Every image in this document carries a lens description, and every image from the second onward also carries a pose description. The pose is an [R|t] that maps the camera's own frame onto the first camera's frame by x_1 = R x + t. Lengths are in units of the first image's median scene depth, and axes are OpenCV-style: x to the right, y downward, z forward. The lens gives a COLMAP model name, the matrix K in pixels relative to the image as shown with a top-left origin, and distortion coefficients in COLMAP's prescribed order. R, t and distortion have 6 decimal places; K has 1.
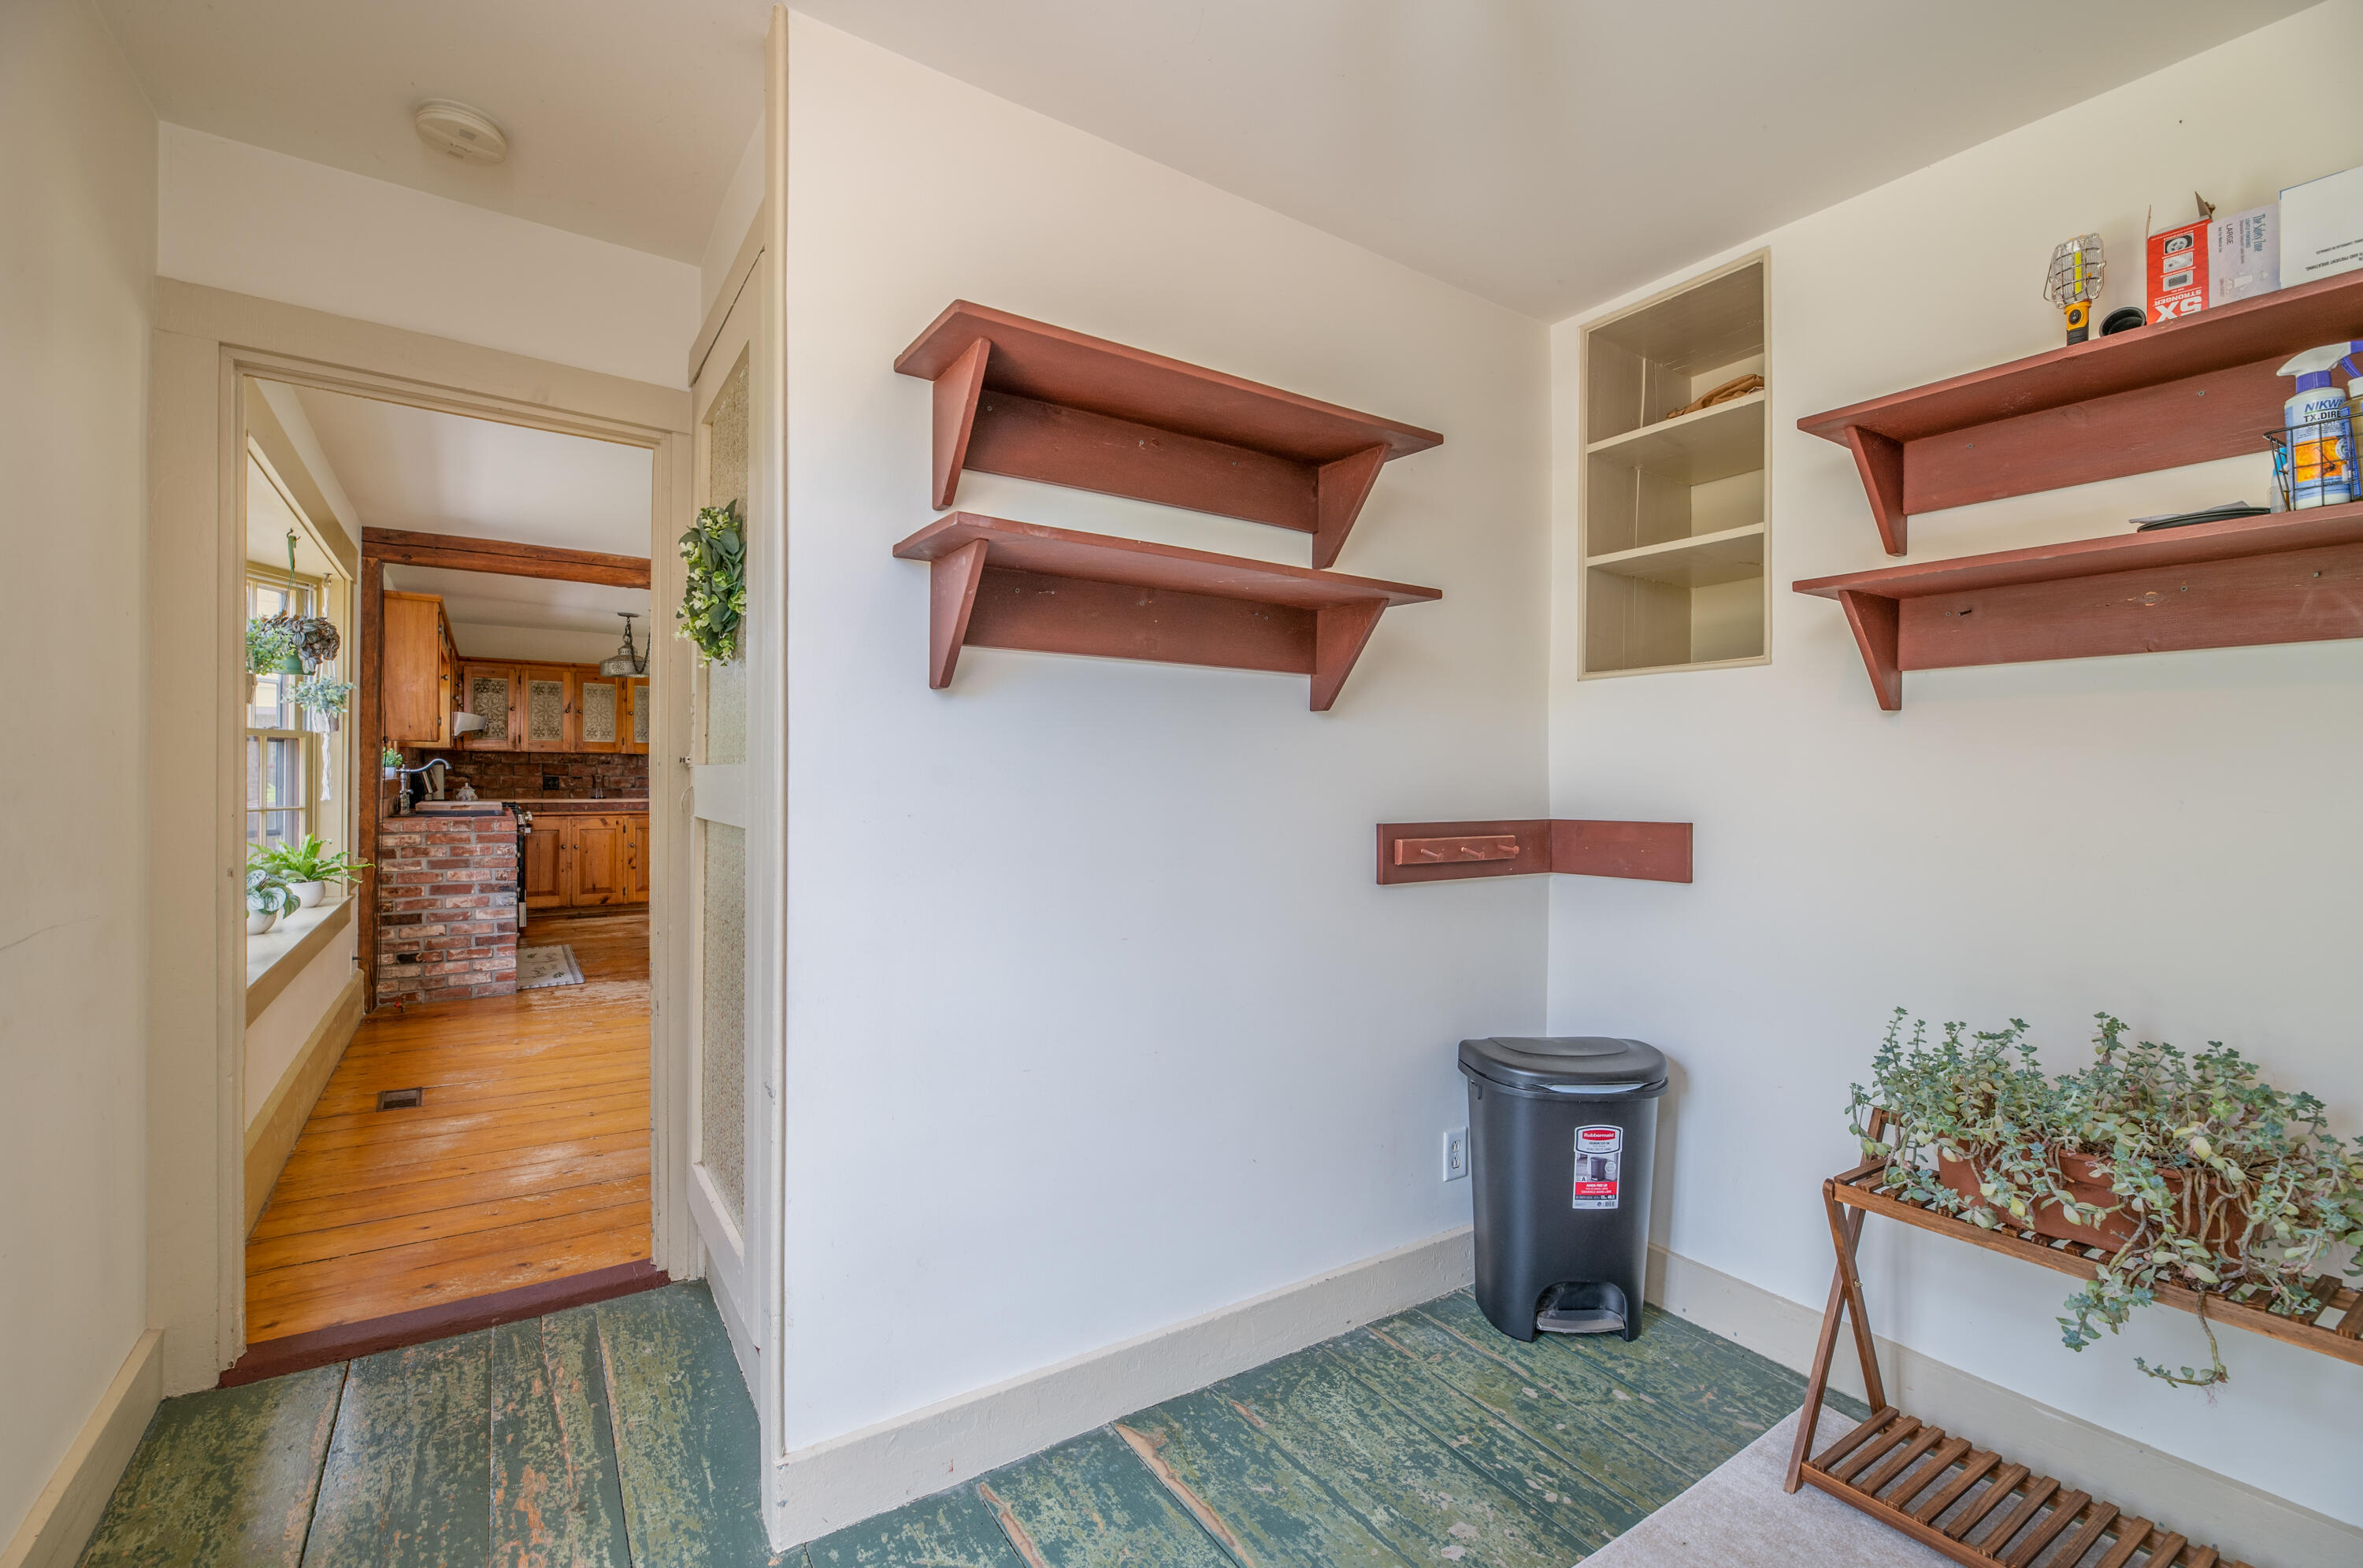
lens RADIAL K [[996.0, 0, 1181.5], [0, 996.0, 784.0], [0, 0, 1]] dist [-0.015962, -0.000073]
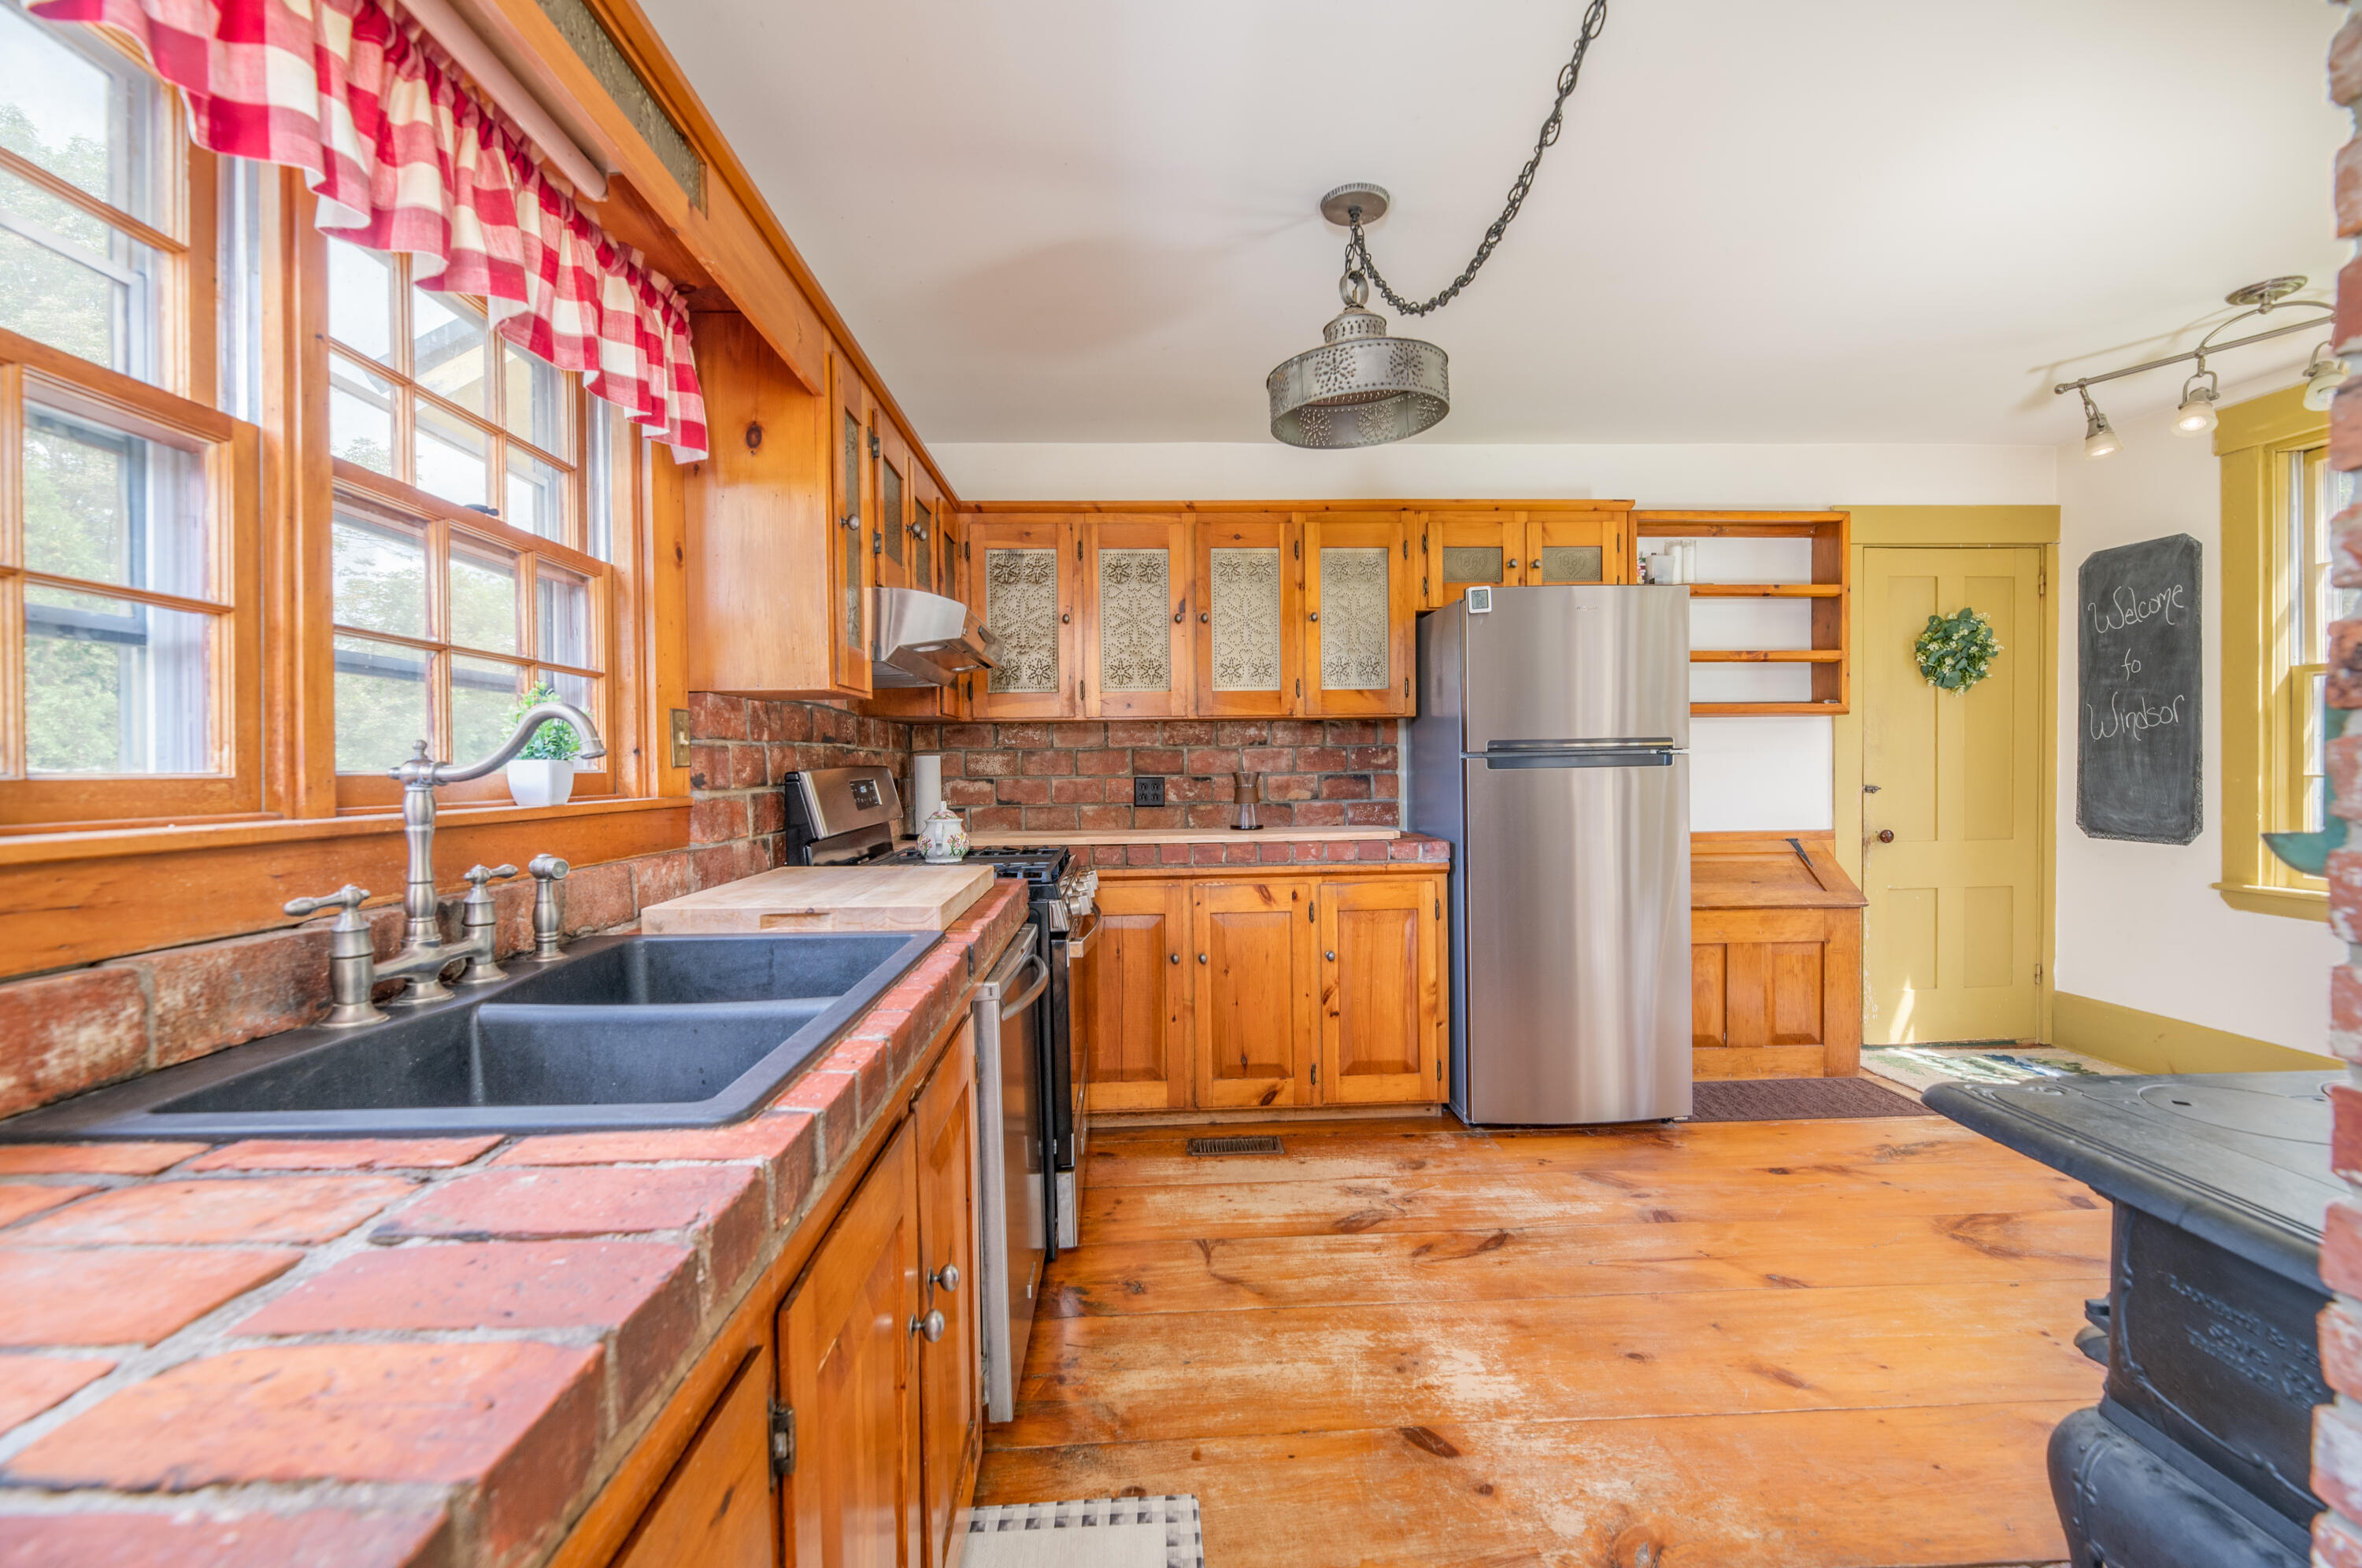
lens RADIAL K [[995.5, 0, 1181.0], [0, 995.5, 784.0], [0, 0, 1]] dist [-0.015962, -0.000073]
pose [[0.846027, -0.010431, -0.533038, -0.411903], [0.016653, 0.999838, 0.006866, -0.007683], [0.532880, -0.014686, 0.846063, 0.669136]]
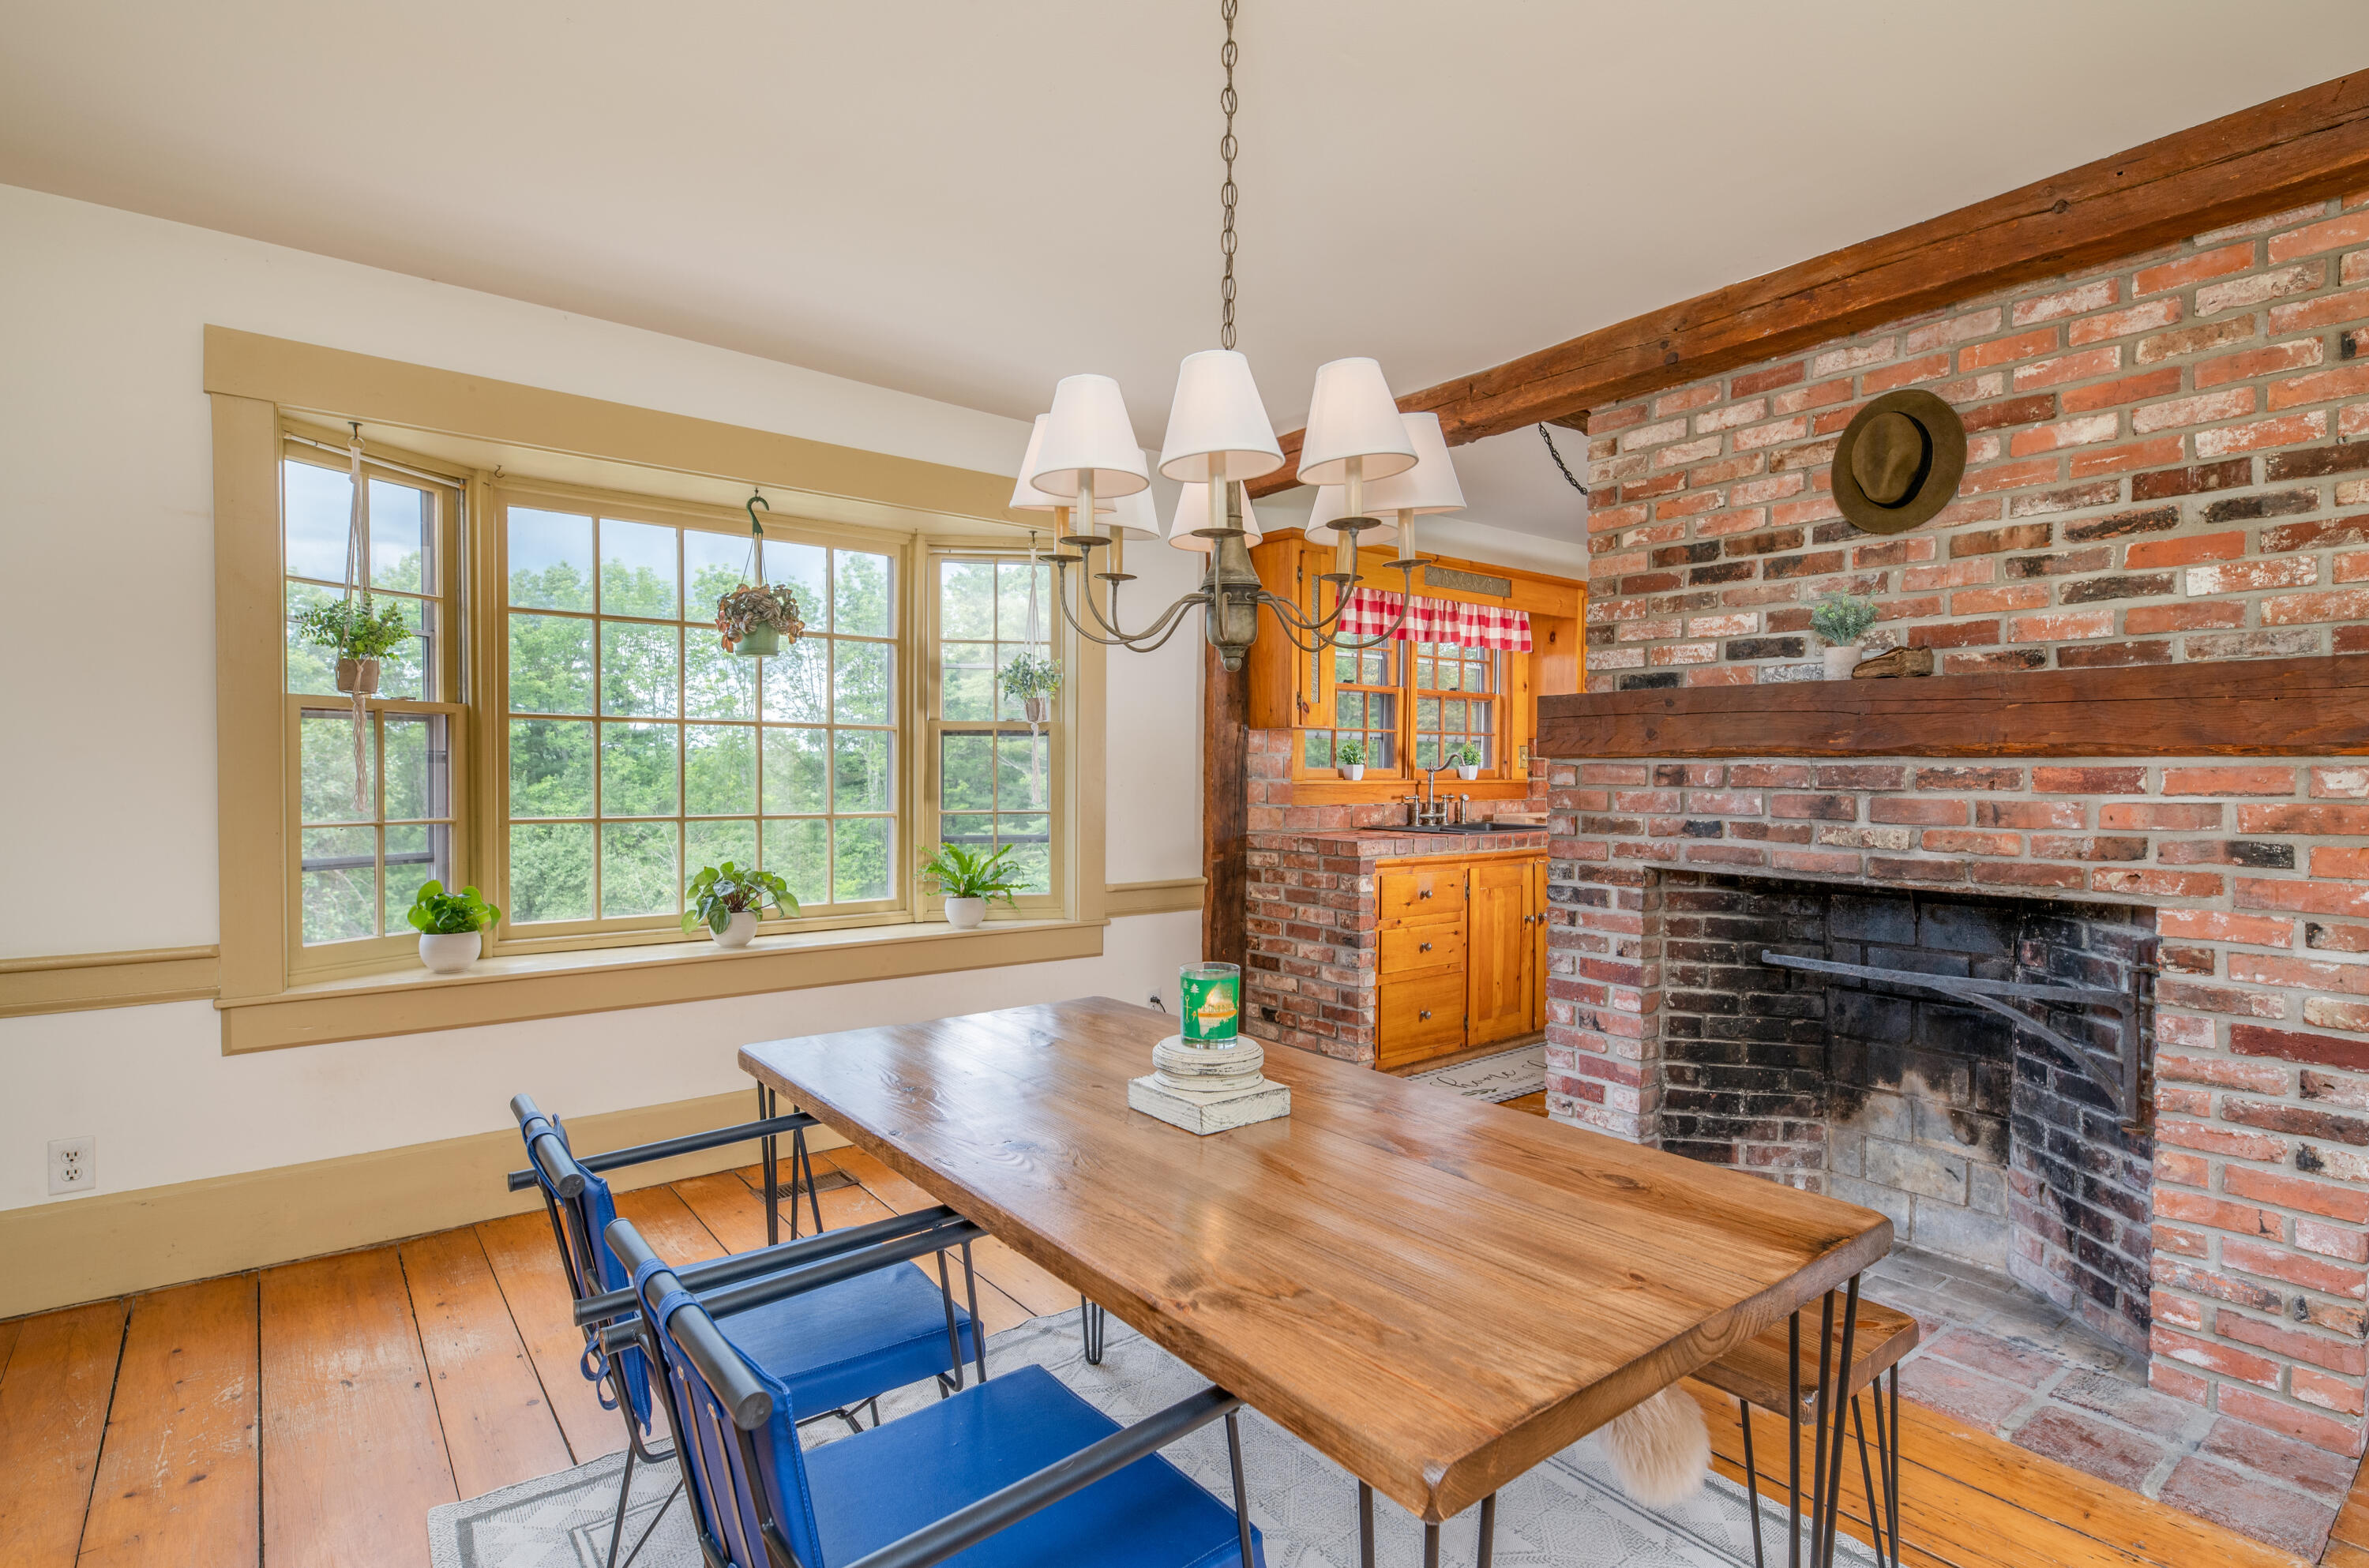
lens RADIAL K [[1152.7, 0, 1184.5], [0, 1152.7, 784.0], [0, 0, 1]] dist [0.001582, 0.000163]
pose [[0.060872, 0.003924, -0.998138, 0.062007], [-0.006904, 0.999970, 0.003510, -0.002468], [0.998122, 0.006677, 0.060897, 0.550683]]
